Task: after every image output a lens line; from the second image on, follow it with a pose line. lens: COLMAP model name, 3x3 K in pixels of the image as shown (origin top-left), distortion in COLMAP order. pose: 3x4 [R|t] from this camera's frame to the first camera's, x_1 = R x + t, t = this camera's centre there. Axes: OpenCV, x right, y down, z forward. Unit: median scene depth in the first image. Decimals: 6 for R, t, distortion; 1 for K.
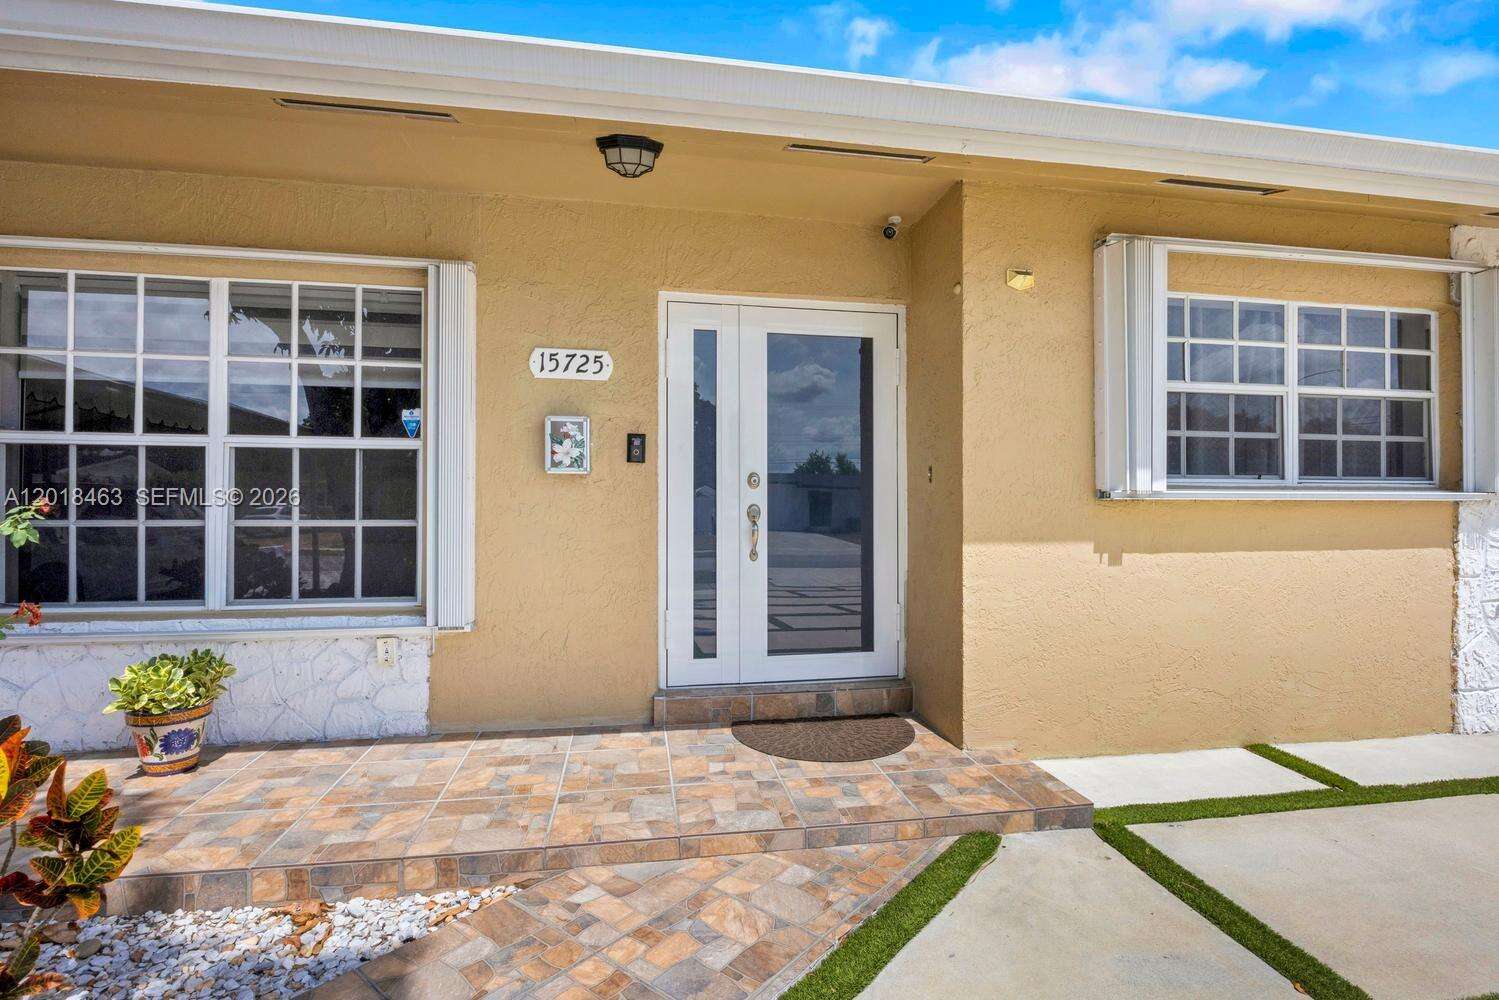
lens RADIAL K [[581.5, 0, 749.5], [0, 581.5, 500.0], [0, 0, 1]] dist [-0.000859, 0.000032]
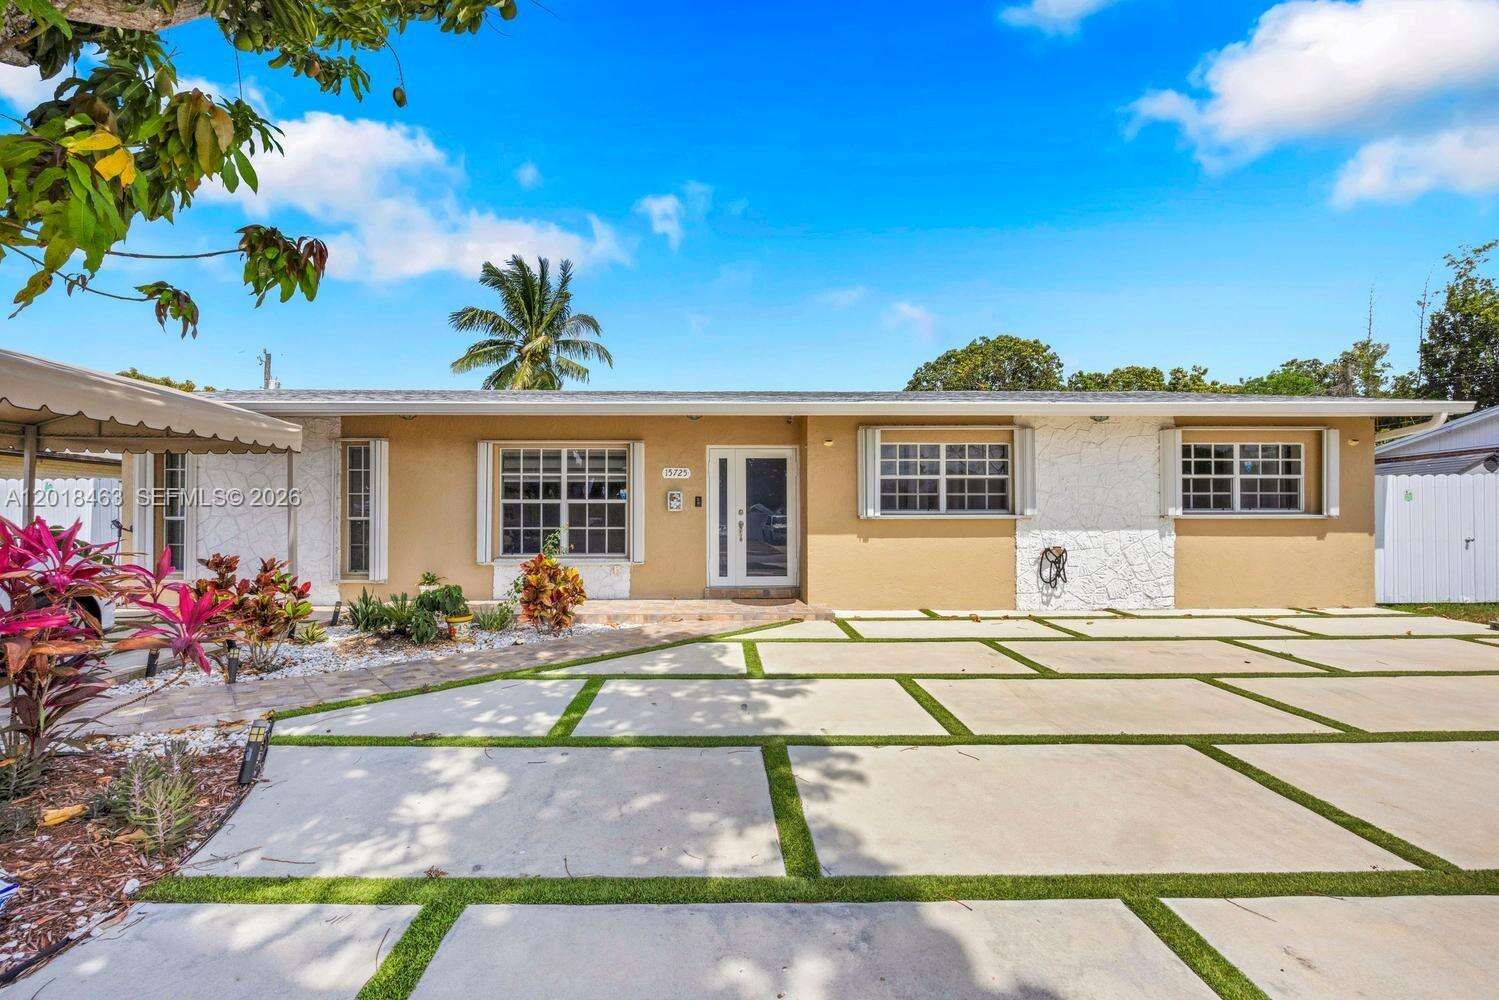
lens RADIAL K [[730.5, 0, 749.5], [0, 730.5, 500.0], [0, 0, 1]] dist [-0.001302, 0.000066]
pose [[0.991208, -0.008501, -0.132040, 0.537525], [0.004813, 0.999590, -0.028230, 0.005108], [0.132226, 0.027346, 0.990842, -2.572756]]
